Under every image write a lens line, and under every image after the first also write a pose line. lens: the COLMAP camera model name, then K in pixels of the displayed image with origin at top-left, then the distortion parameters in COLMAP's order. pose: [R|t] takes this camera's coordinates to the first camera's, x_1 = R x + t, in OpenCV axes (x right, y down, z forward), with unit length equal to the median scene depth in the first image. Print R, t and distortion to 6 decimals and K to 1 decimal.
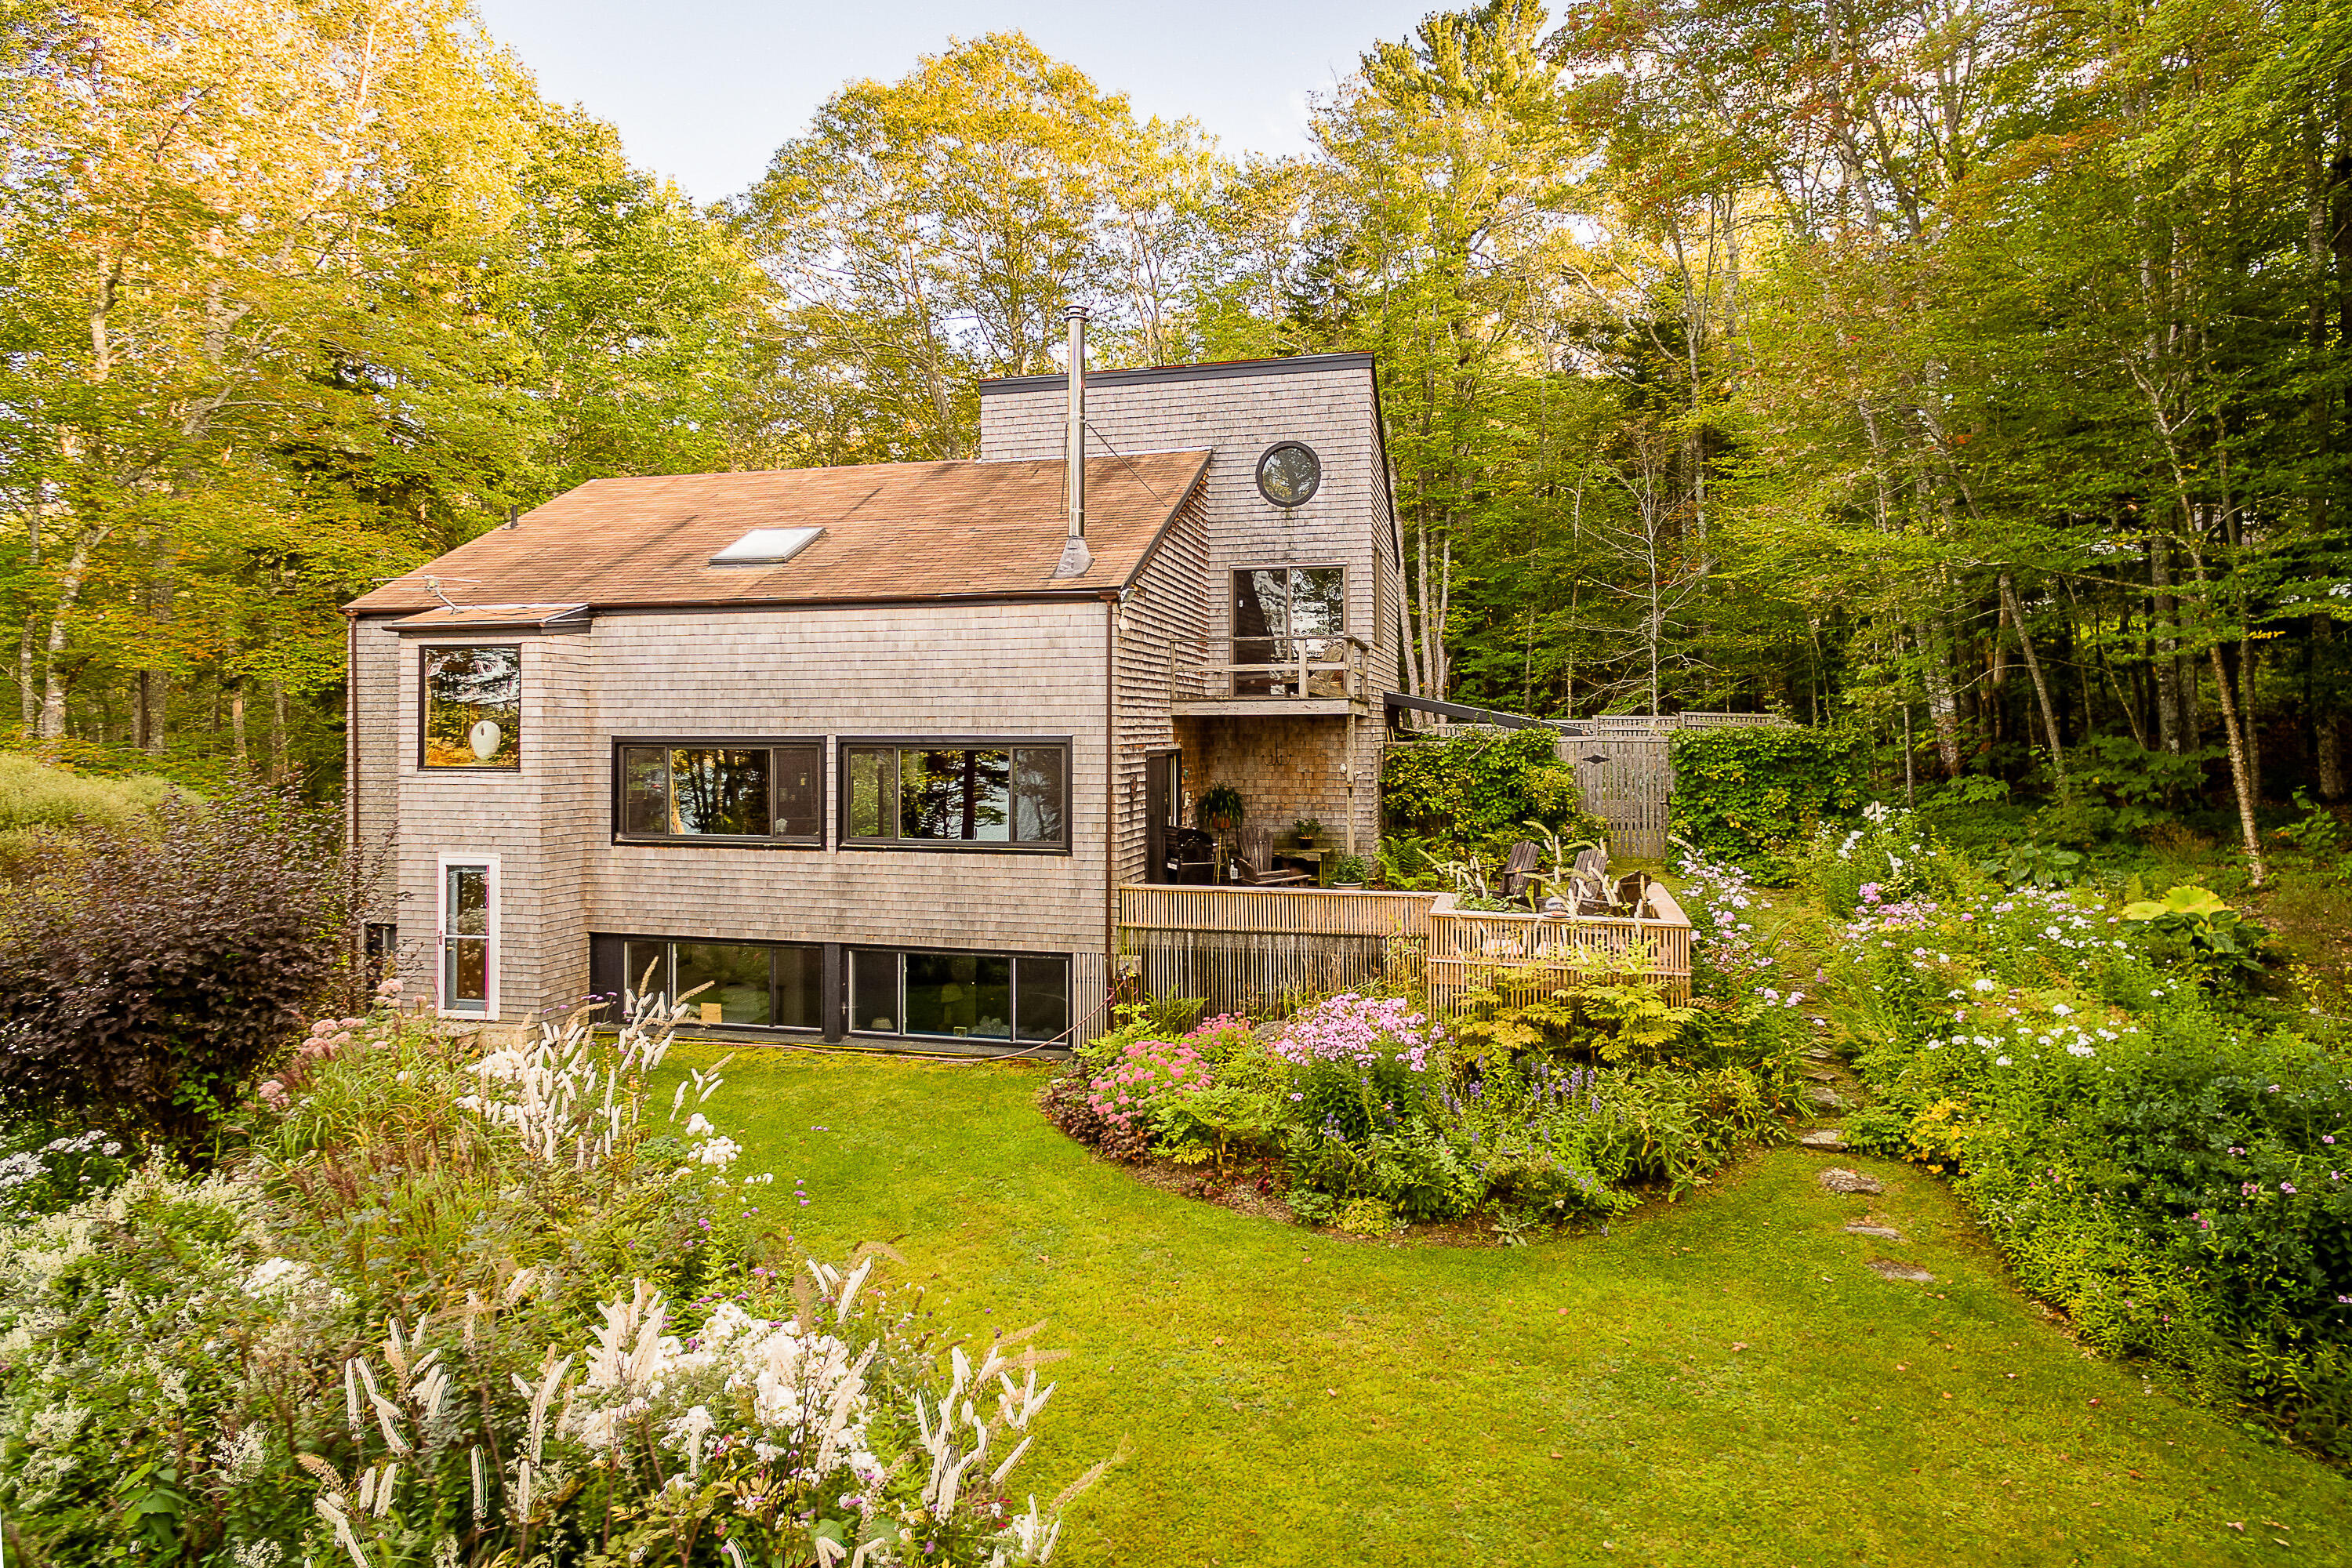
lens RADIAL K [[1291.8, 0, 1173.6], [0, 1291.8, 723.4], [0, 0, 1]] dist [0.006526, 0.002648]
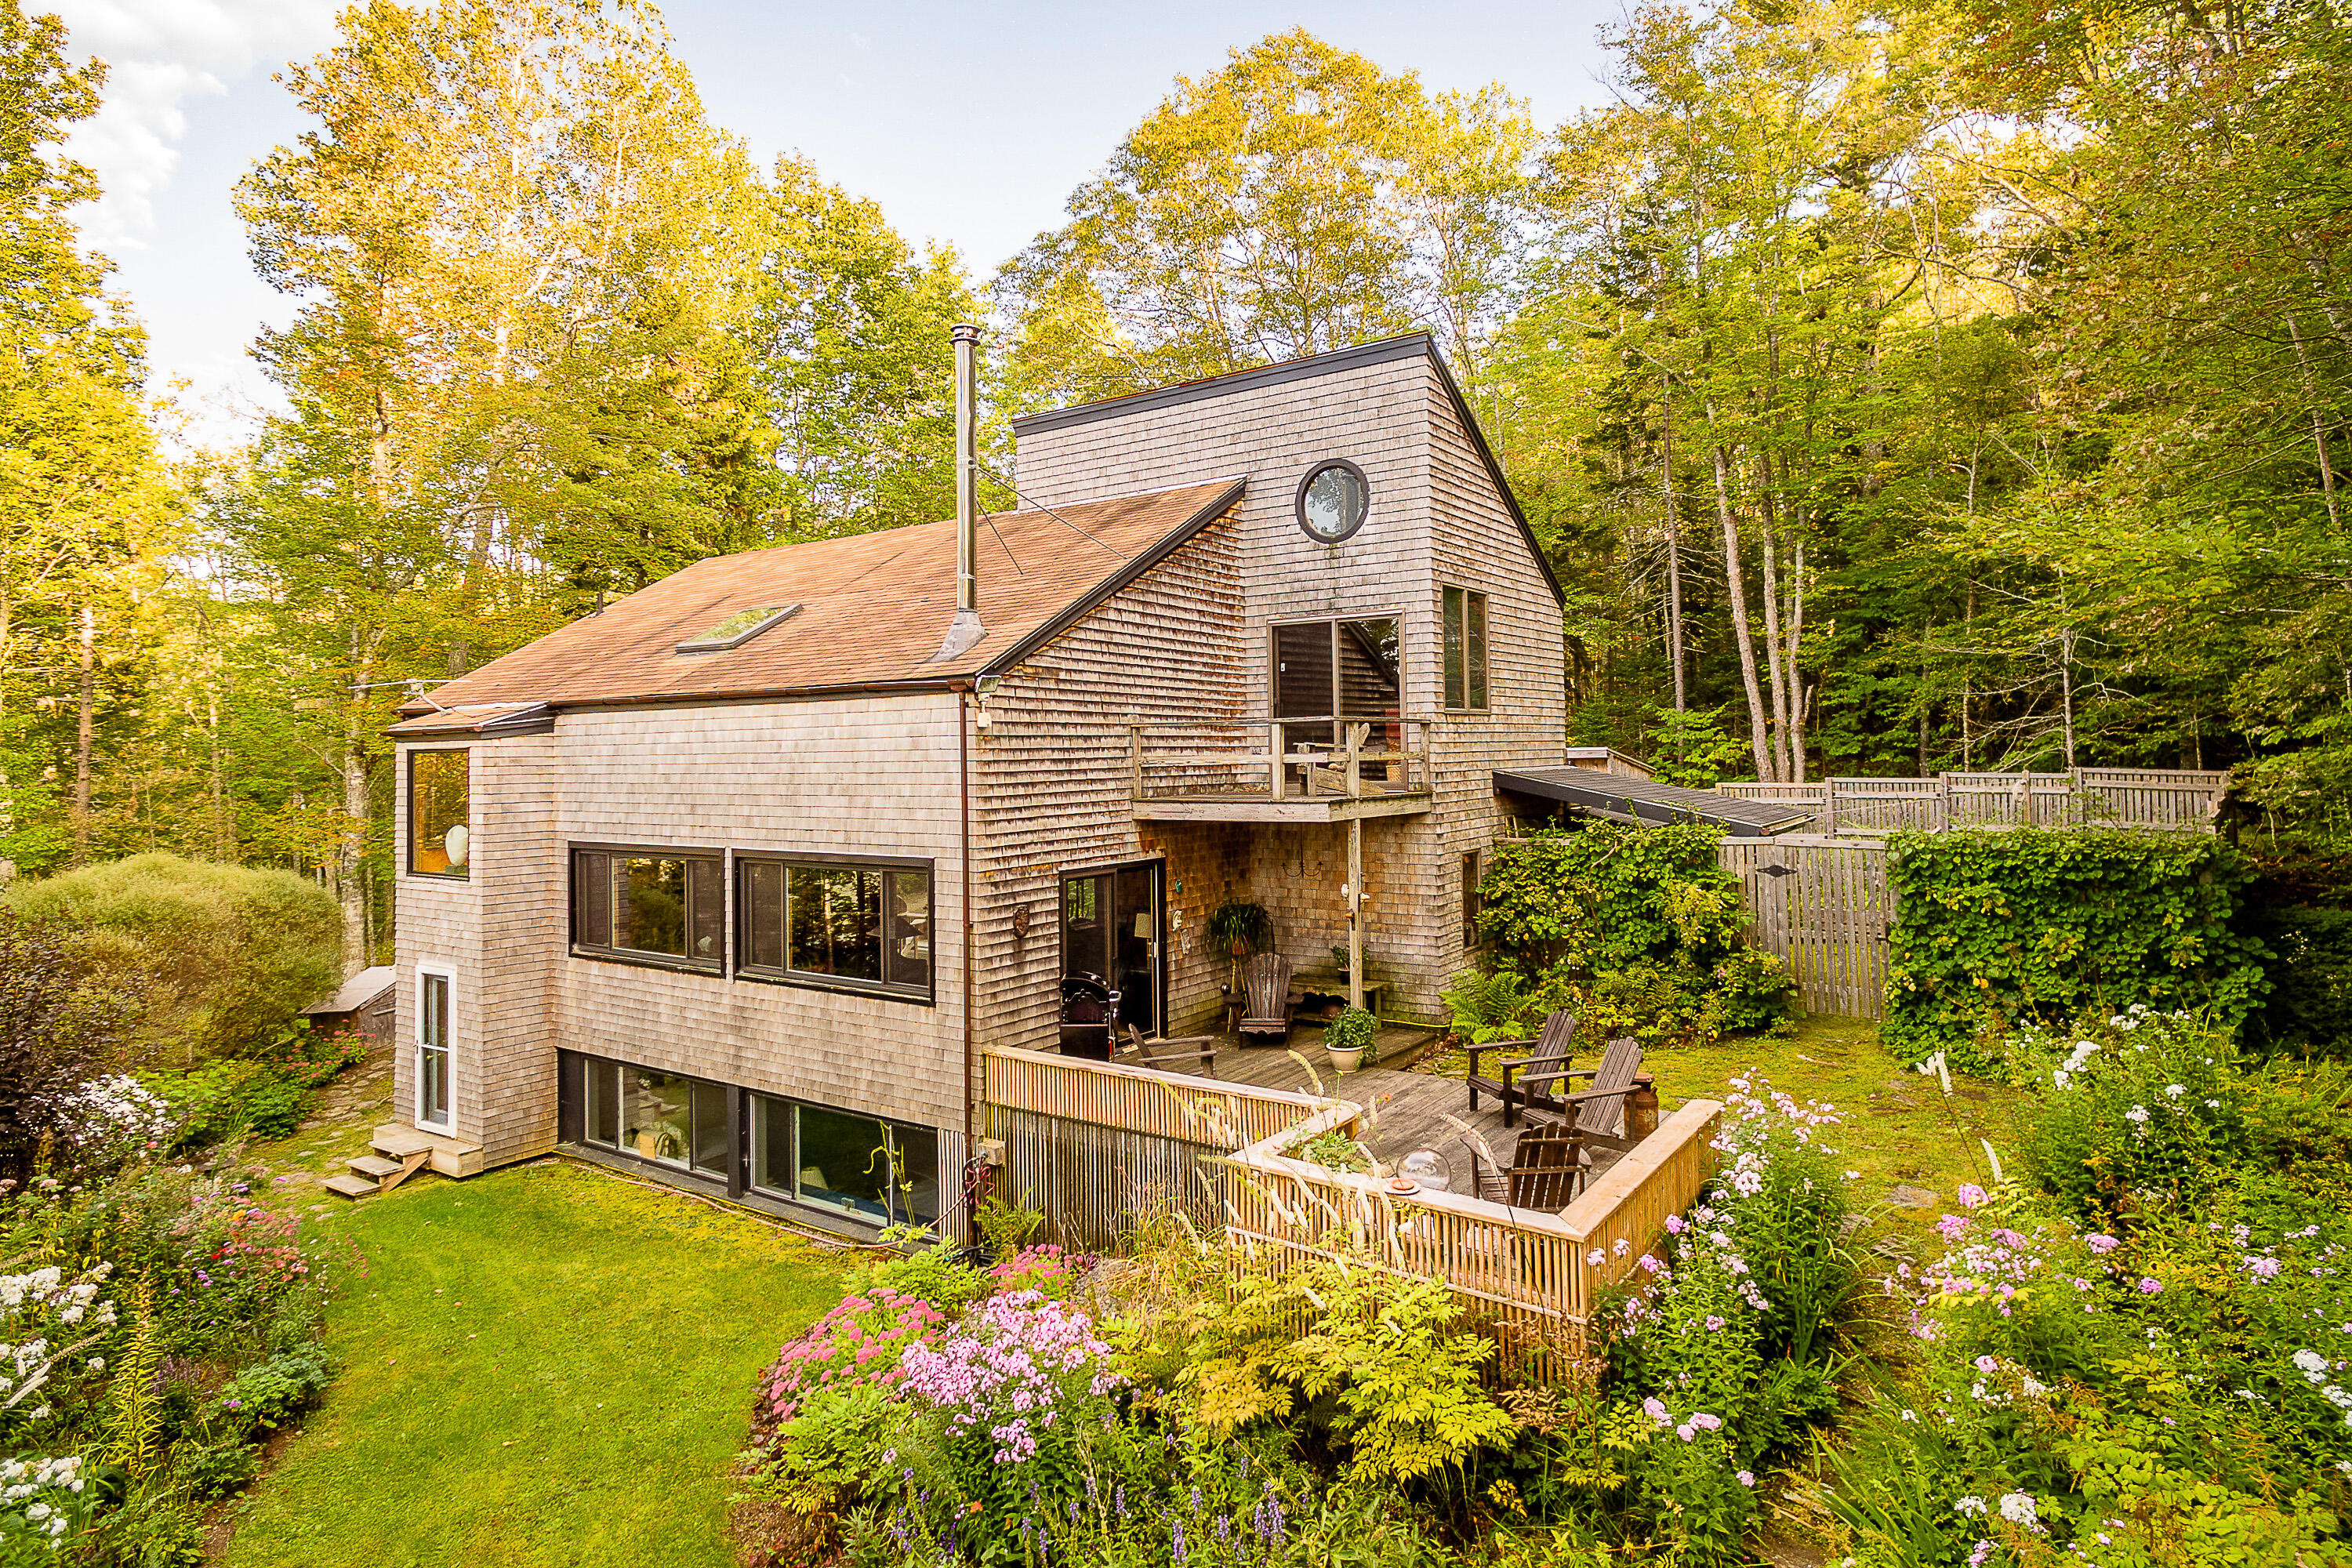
lens RADIAL K [[1291.8, 0, 1170.2], [0, 1291.8, 730.0], [0, 0, 1]] dist [0.006526, 0.002648]
pose [[0.936494, -0.018995, -0.350169, 0.311276], [0.016022, 0.999807, -0.011386, -0.053709], [0.350318, 0.005052, 0.936617, 0.266103]]
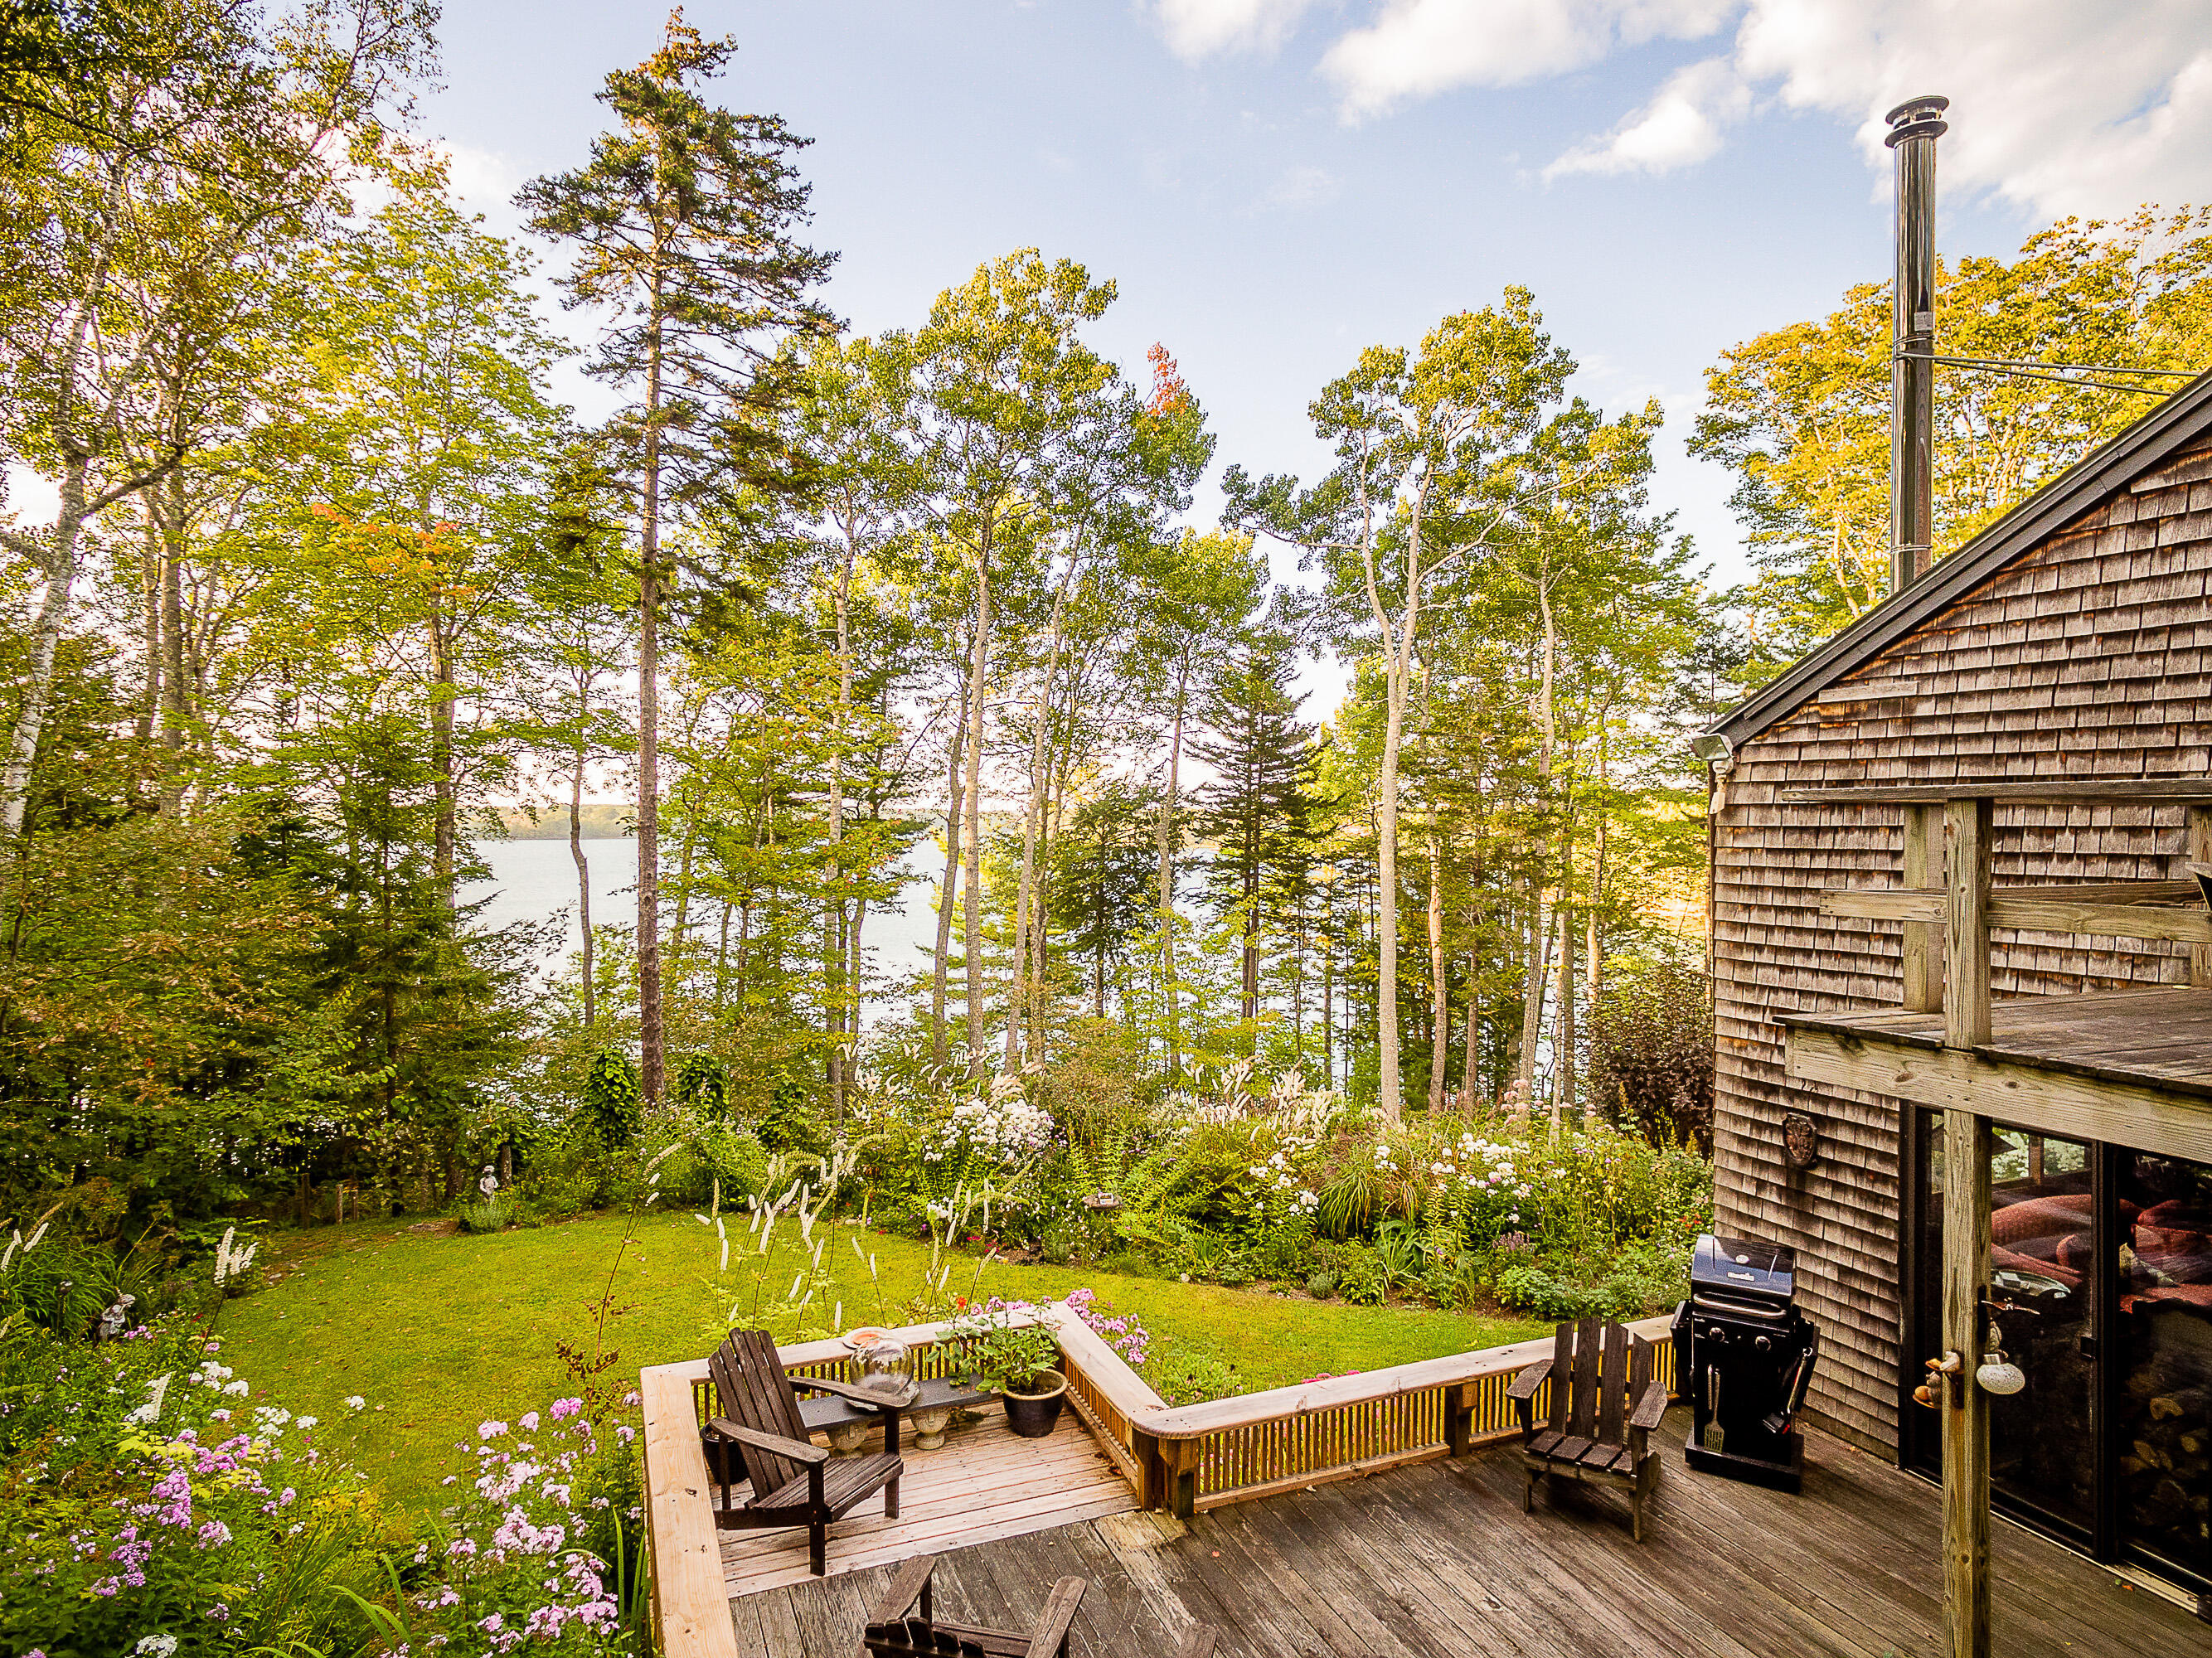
lens RADIAL K [[1267.1, 0, 1091.8], [0, 1267.1, 847.1], [0, 0, 1]] dist [-0.009790, 0.006511]
pose [[-0.793488, 0.016299, -0.608368, 0.417945], [0.006485, 0.999811, 0.018328, -0.062911], [0.608551, 0.010597, -0.793444, 1.120123]]
